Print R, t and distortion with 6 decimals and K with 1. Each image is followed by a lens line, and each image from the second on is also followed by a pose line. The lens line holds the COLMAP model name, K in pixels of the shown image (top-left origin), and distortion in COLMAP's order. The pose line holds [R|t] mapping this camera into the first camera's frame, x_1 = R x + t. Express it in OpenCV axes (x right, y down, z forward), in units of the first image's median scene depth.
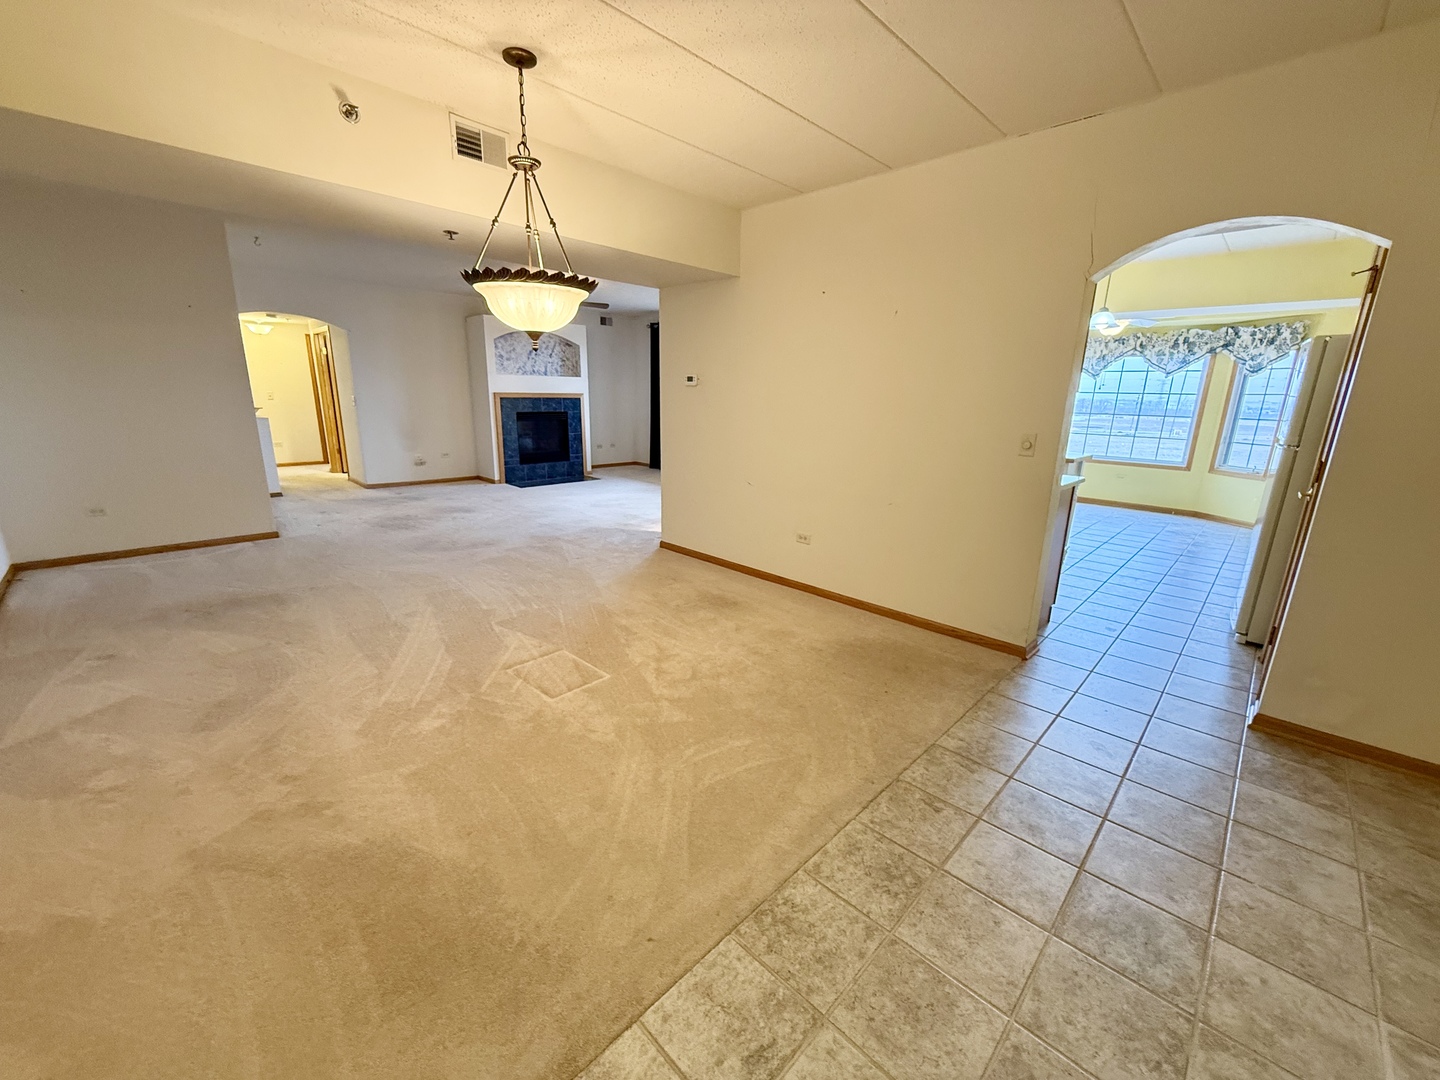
lens RADIAL K [[573.5, 0, 722.7], [0, 573.5, 541.0], [0, 0, 1]] dist [-0.001381, 0.000387]
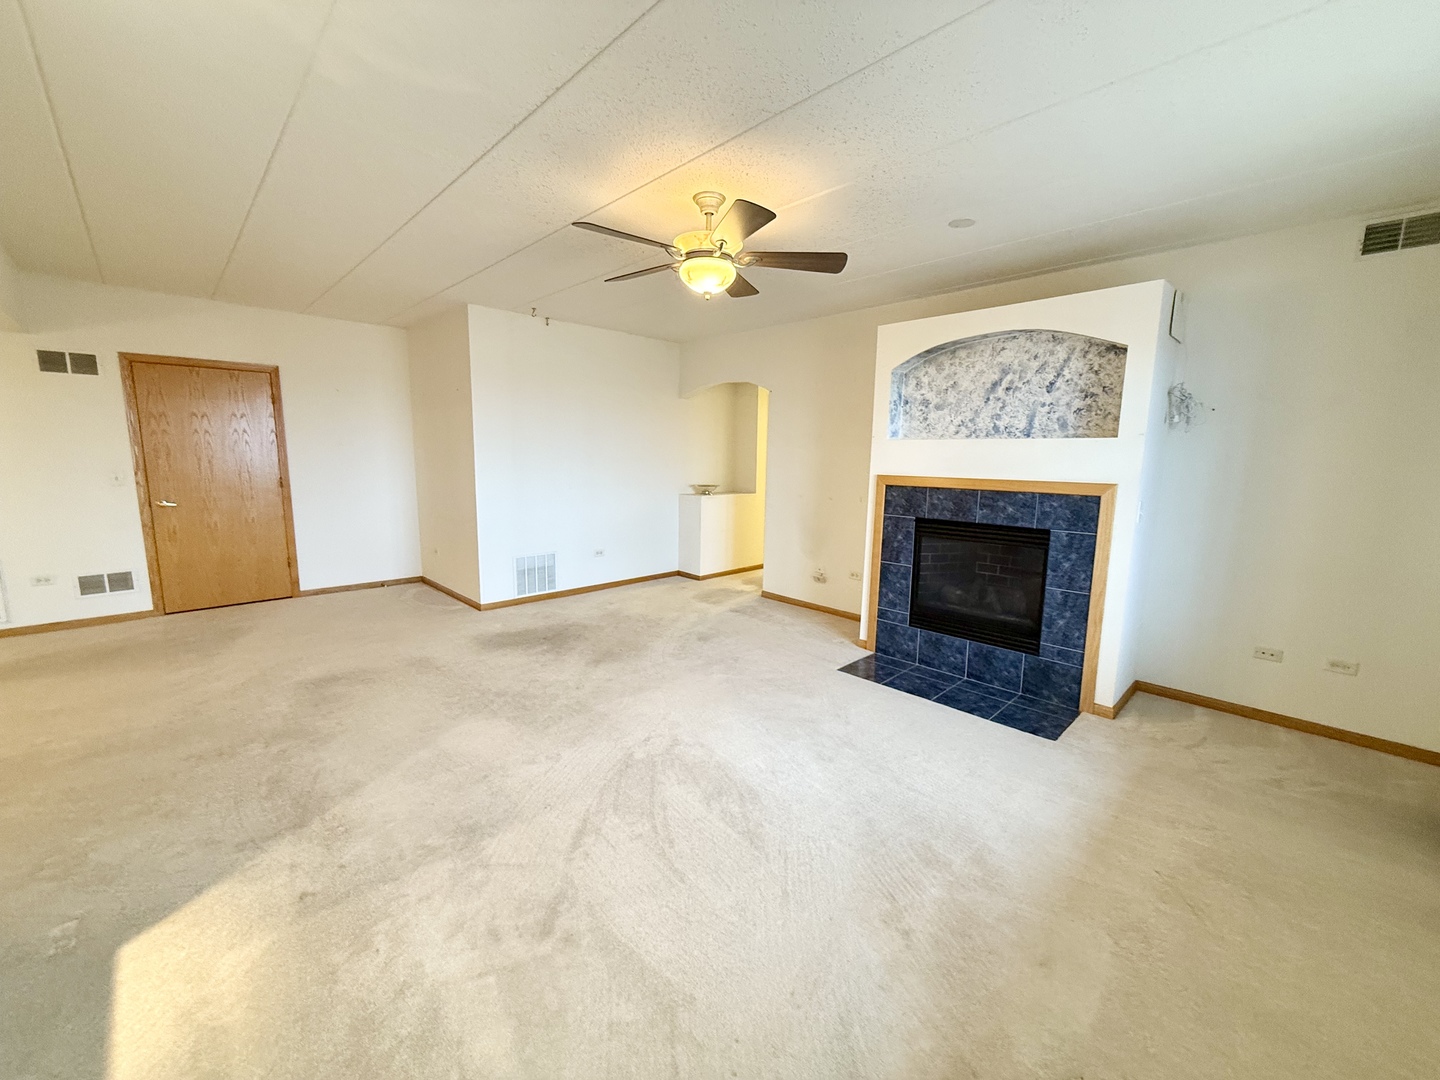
lens RADIAL K [[573.5, 0, 724.0], [0, 573.5, 541.3], [0, 0, 1]] dist [-0.001381, 0.000387]
pose [[-0.018734, 0.128130, -0.991580, 0.128951], [-0.269573, 0.954379, 0.128416, -0.266069], [0.962798, 0.269709, 0.016661, 1.008119]]
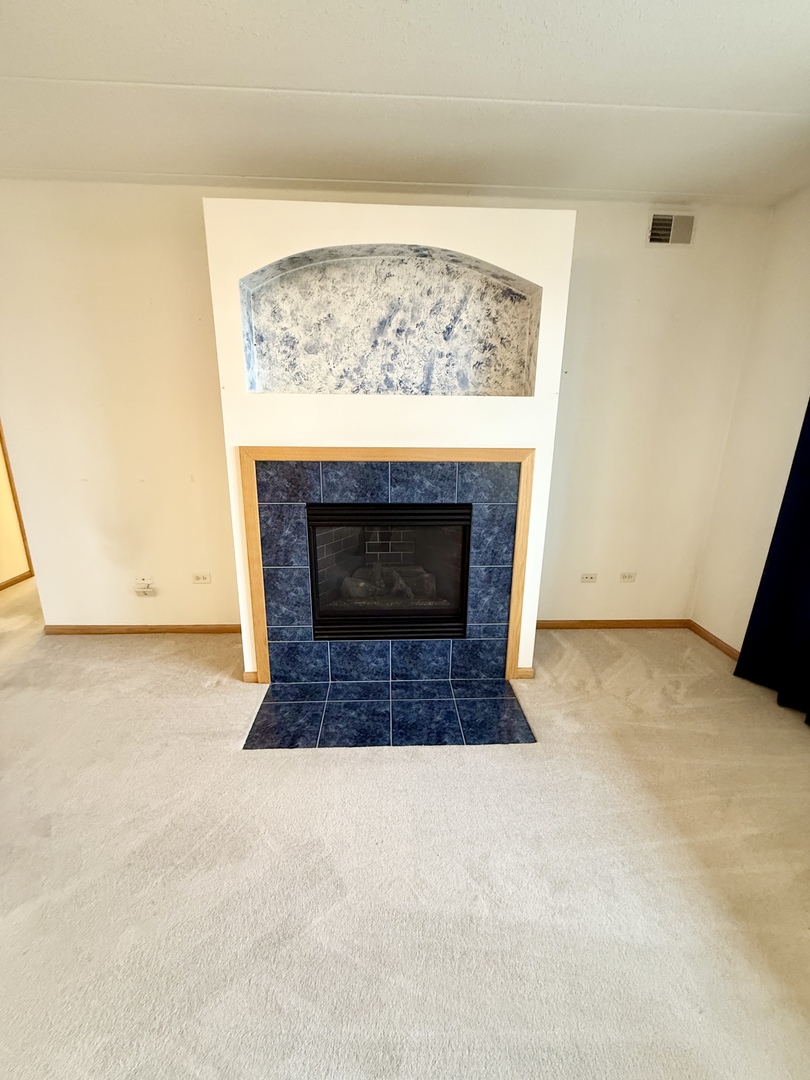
lens RADIAL K [[430.1, 0, 404.3], [0, 430.1, 534.9], [0, 0, 1]] dist [-0.001381, 0.000387]
pose [[0.731234, 0.163405, -0.662266, -0.170418], [-0.168793, 0.984035, 0.056427, -0.273759], [0.660913, 0.070524, 0.747141, 1.008155]]
